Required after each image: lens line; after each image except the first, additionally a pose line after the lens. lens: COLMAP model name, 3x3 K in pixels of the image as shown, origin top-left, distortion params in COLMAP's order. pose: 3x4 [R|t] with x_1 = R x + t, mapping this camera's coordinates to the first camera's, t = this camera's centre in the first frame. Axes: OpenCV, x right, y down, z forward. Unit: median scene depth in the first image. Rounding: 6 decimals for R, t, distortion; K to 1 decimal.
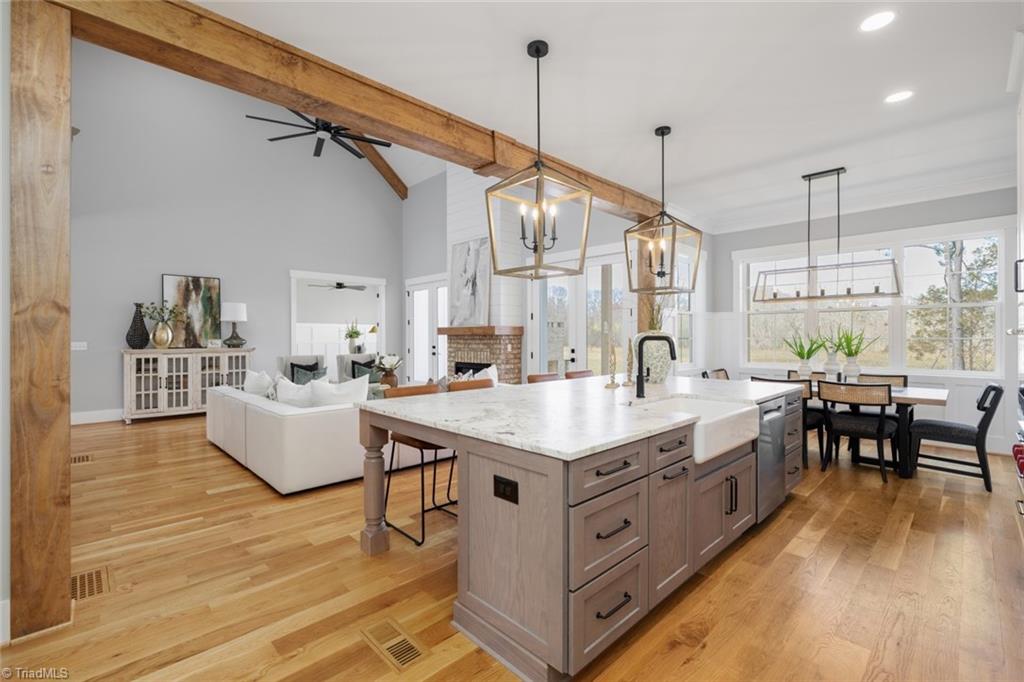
lens RADIAL K [[454.0, 0, 506.4], [0, 454.0, 336.7], [0, 0, 1]] dist [-0.003568, -0.000002]
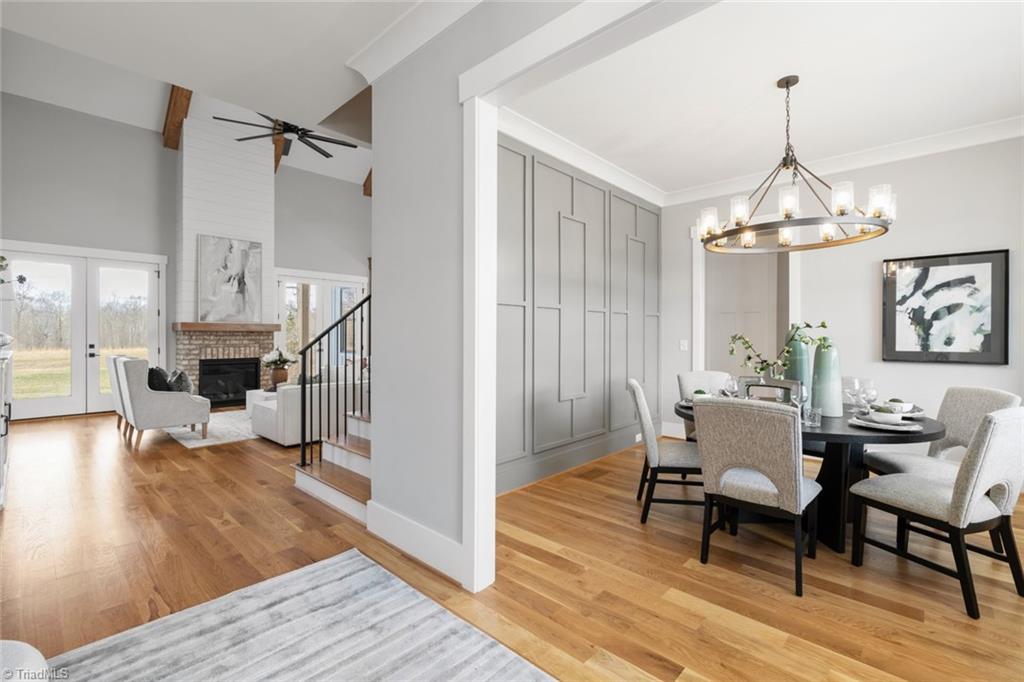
lens RADIAL K [[454.0, 0, 506.4], [0, 454.0, 336.7], [0, 0, 1]] dist [-0.003568, -0.000002]
pose [[-0.045422, -0.001221, 0.998967, -1.143407], [-0.004678, 0.999989, 0.001010, 0.004739], [-0.998957, -0.004627, -0.045427, 0.438066]]
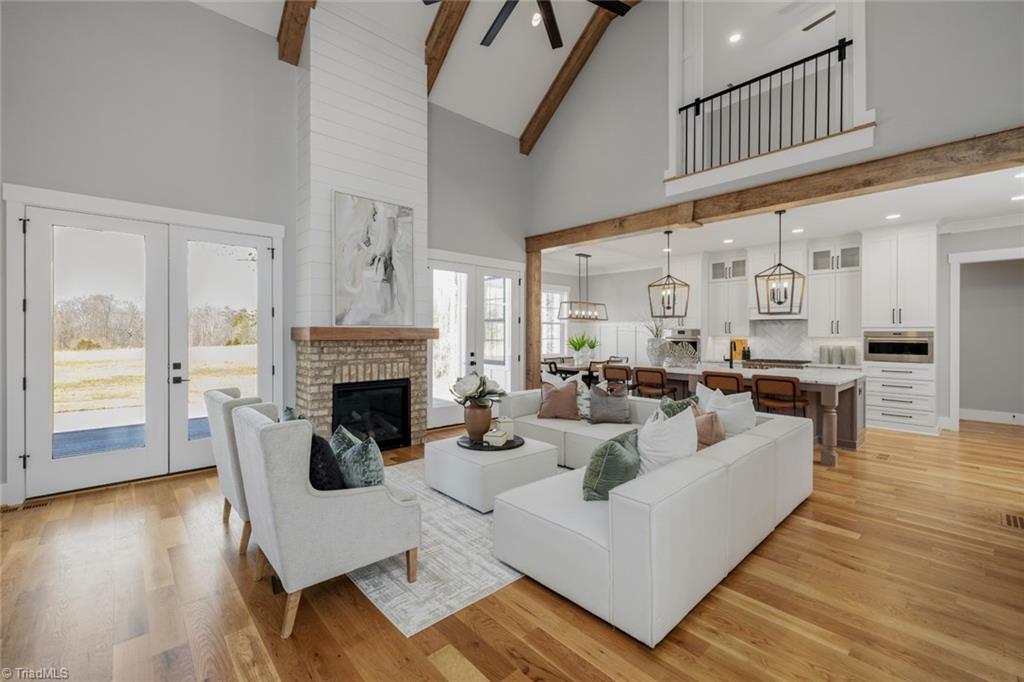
lens RADIAL K [[428.5, 0, 507.3], [0, 428.5, 334.2], [0, 0, 1]] dist [0.002483, 0.000228]
pose [[0.028770, -0.001504, 0.999585, -0.723200], [-0.003719, 0.999992, 0.001611, -0.013817], [-0.999579, -0.003764, 0.028764, 0.799459]]
